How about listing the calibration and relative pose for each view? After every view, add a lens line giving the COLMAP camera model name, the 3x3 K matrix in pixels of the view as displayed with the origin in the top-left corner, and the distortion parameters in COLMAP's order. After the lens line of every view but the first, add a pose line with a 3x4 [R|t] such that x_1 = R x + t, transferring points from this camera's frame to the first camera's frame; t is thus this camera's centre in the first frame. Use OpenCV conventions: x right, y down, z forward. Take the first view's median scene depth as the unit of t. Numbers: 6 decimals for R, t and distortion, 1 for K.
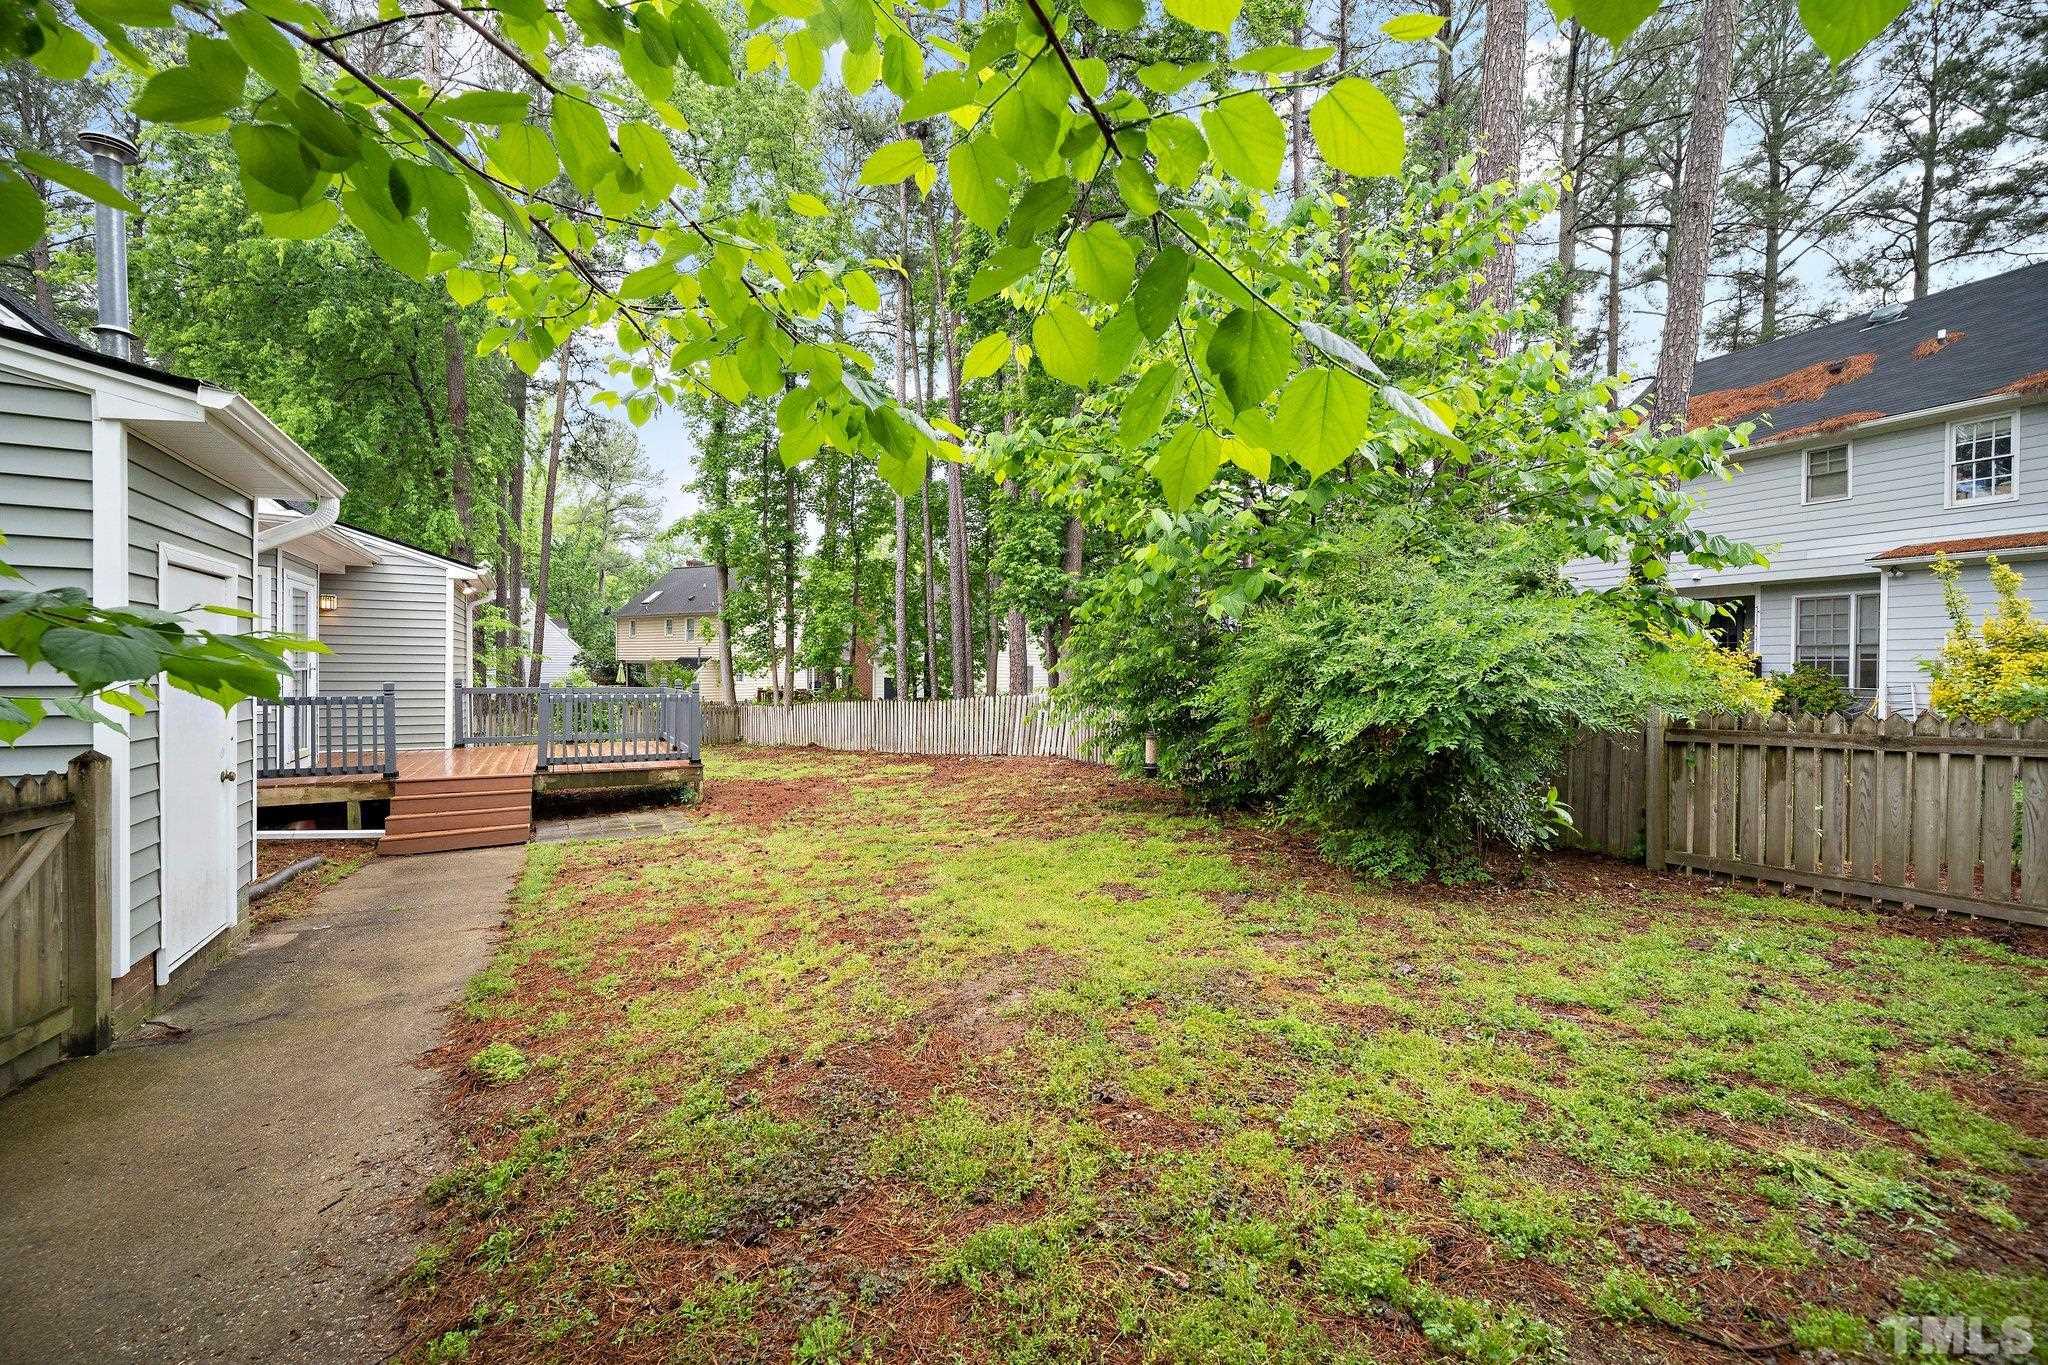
lens RADIAL K [[829.7, 0, 1022.6], [0, 829.7, 673.5], [0, 0, 1]] dist [-0.000488, -0.000001]
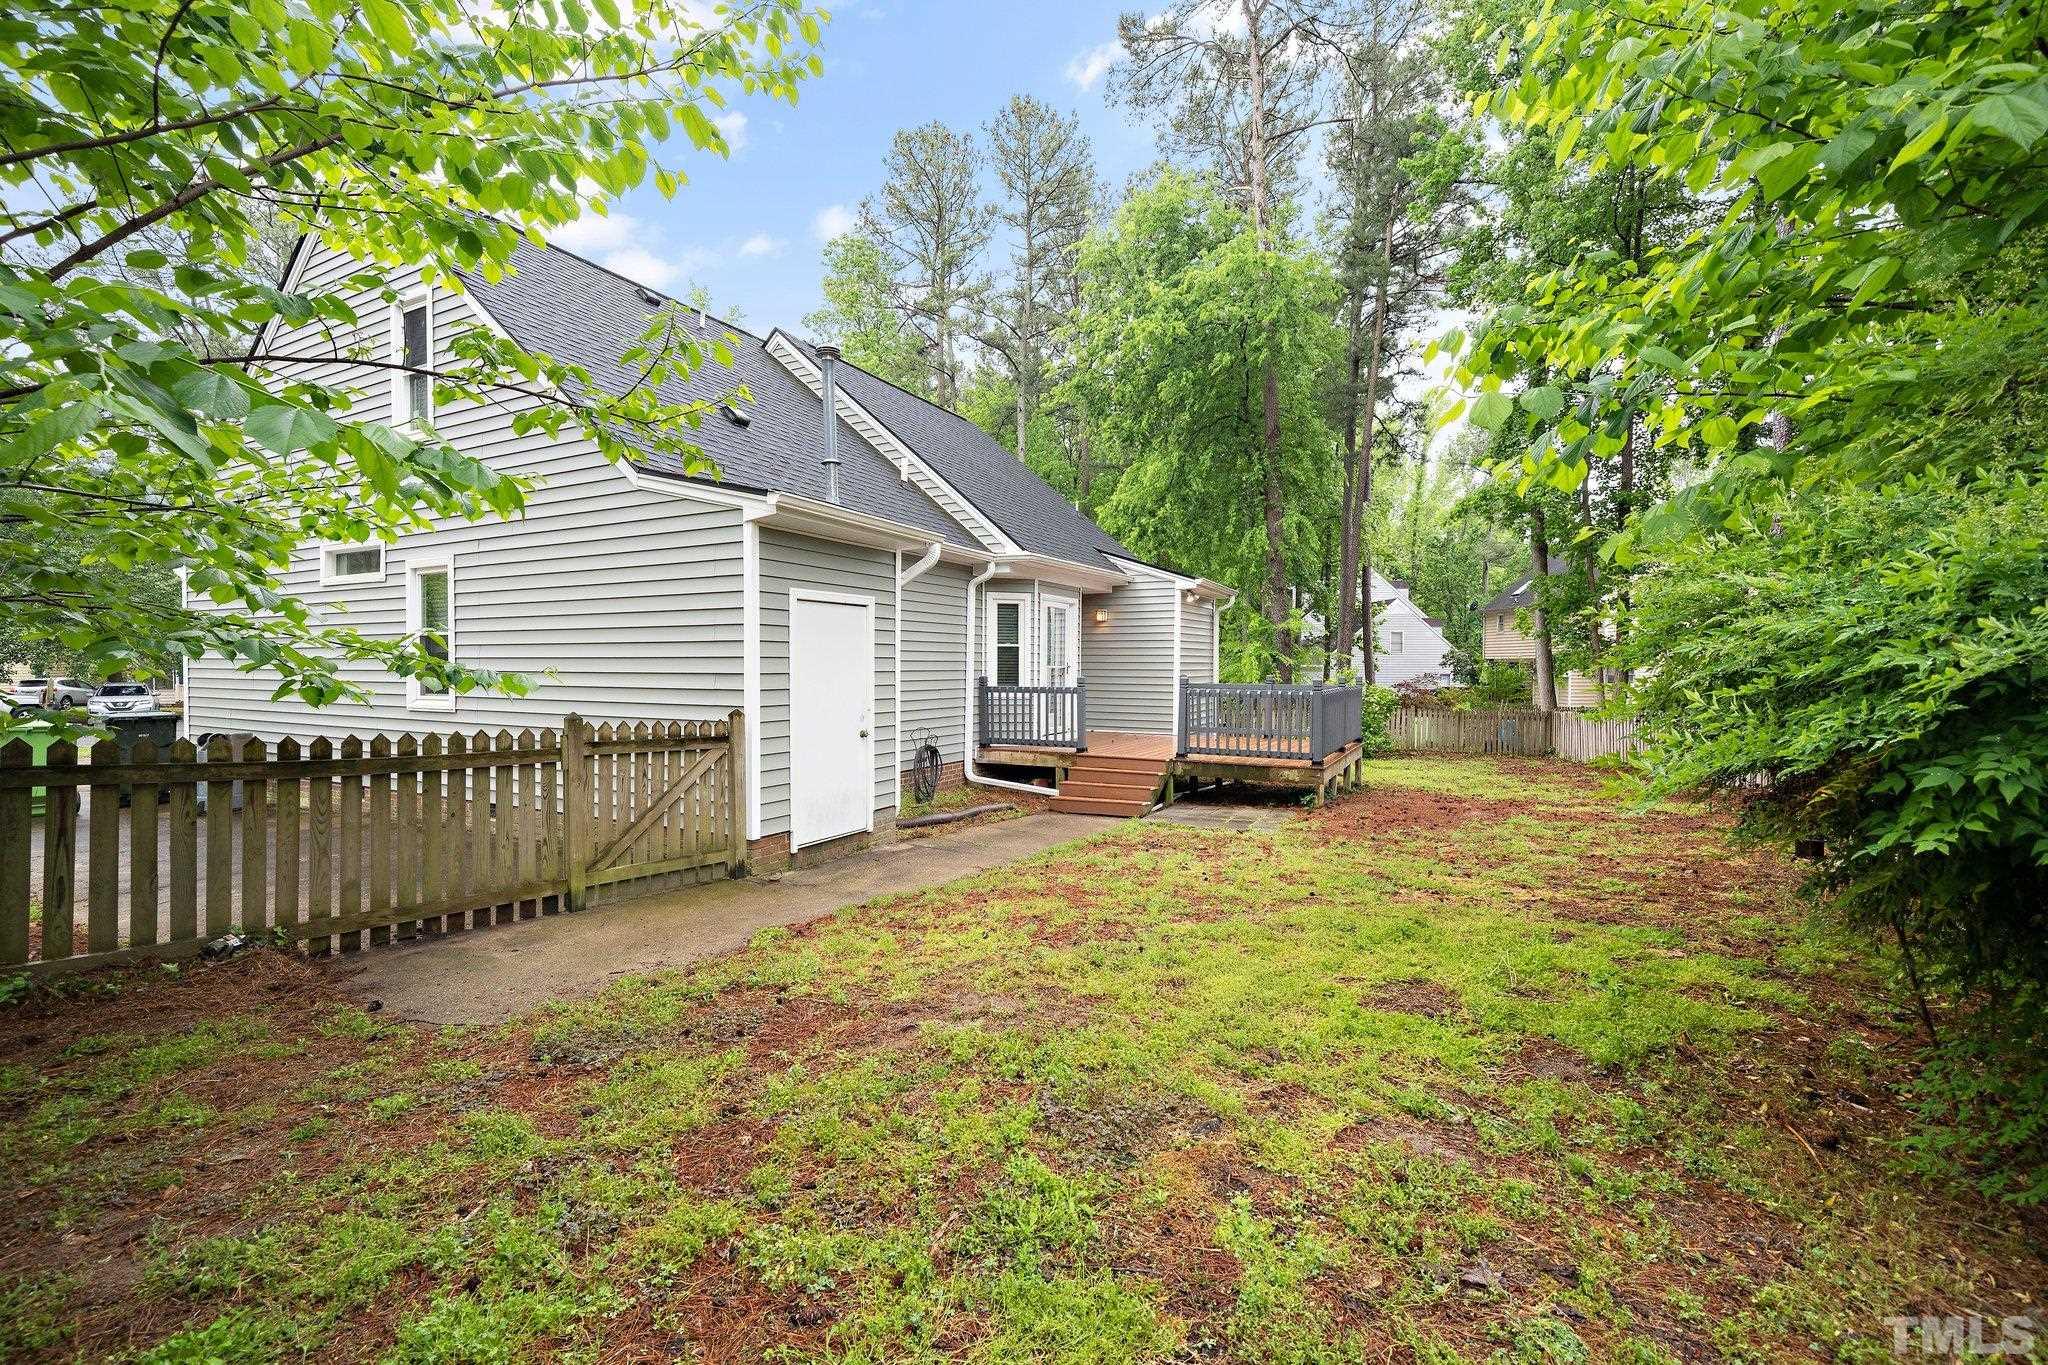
lens RADIAL K [[868.1, 0, 1002.1], [0, 868.1, 684.8], [0, 0, 1]] dist [-0.003589, -0.000093]
pose [[0.514978, 0.014189, -0.857086, 0.341617], [-0.003612, 0.999890, 0.014383, 0.005142], [0.857196, -0.004311, 0.514972, 0.235052]]
